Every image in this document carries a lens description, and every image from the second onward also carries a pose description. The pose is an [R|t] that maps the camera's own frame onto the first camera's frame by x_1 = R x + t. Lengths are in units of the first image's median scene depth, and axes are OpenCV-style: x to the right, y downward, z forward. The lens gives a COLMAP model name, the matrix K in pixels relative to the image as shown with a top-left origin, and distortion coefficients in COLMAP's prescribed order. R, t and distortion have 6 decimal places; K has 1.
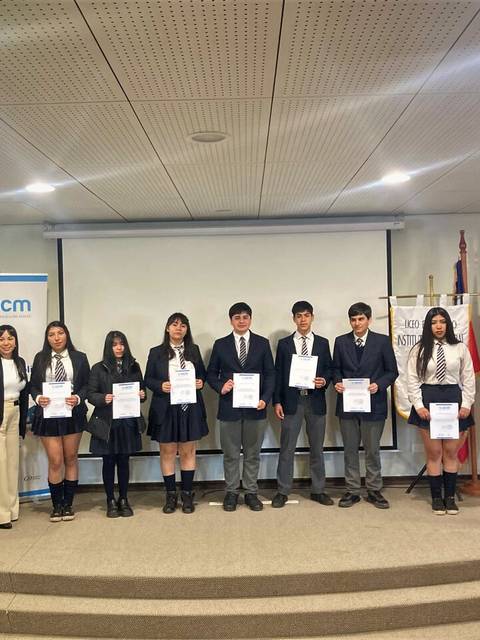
lens RADIAL K [[689.5, 0, 239.5], [0, 689.5, 317.2], [0, 0, 1]] dist [-0.005461, -0.017441]
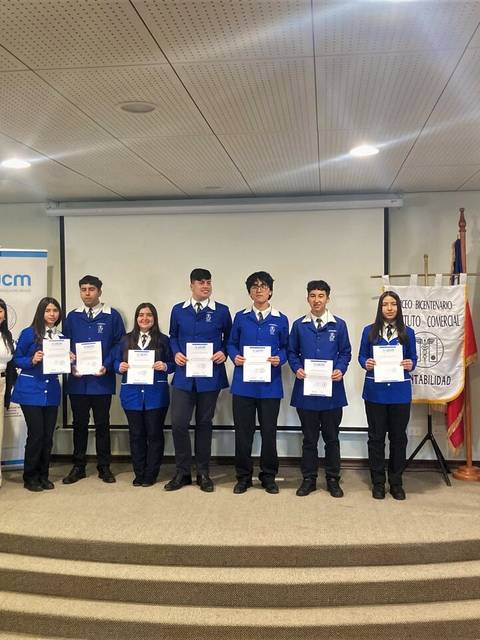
lens RADIAL K [[681.9, 0, 240.0], [0, 681.9, 320.0], [0, 0, 1]] dist [0.003210, -0.029049]
pose [[0.993767, 0.017920, -0.110032, 0.164293], [-0.015247, 0.999569, 0.025089, 0.015985], [0.110434, -0.023255, 0.993611, 0.013805]]
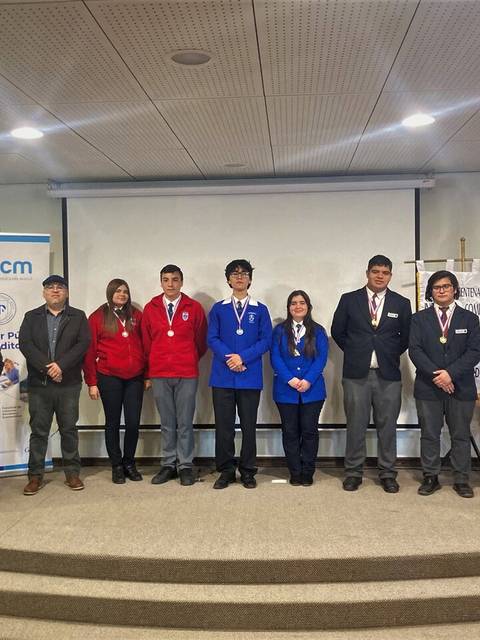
lens RADIAL K [[686.3, 0, 239.5], [0, 686.3, 312.9], [0, 0, 1]] dist [-0.010814, 0.004732]
pose [[0.997838, 0.011298, -0.064747, 0.057392], [-0.010127, 0.999780, 0.018381, 0.032867], [0.064941, -0.017685, 0.997732, 0.100793]]
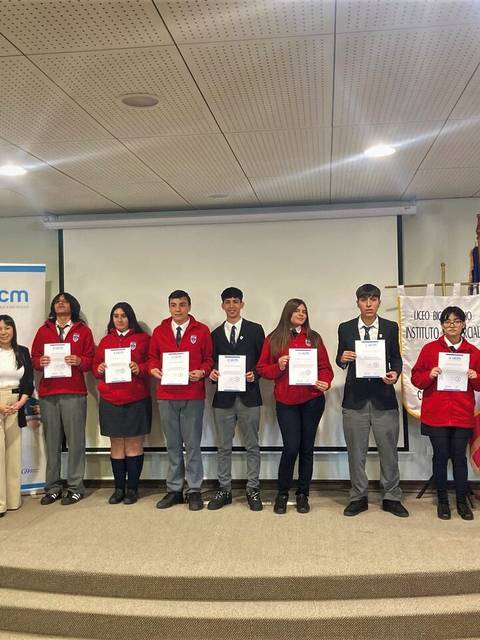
lens RADIAL K [[686.3, 0, 239.5], [0, 686.3, 312.9], [0, 0, 1]] dist [-0.010814, 0.004732]
pose [[0.993461, 0.000617, -0.114174, 0.147590], [-0.002593, 0.999849, -0.017155, 0.030950], [0.114147, 0.017339, 0.993313, 0.070100]]
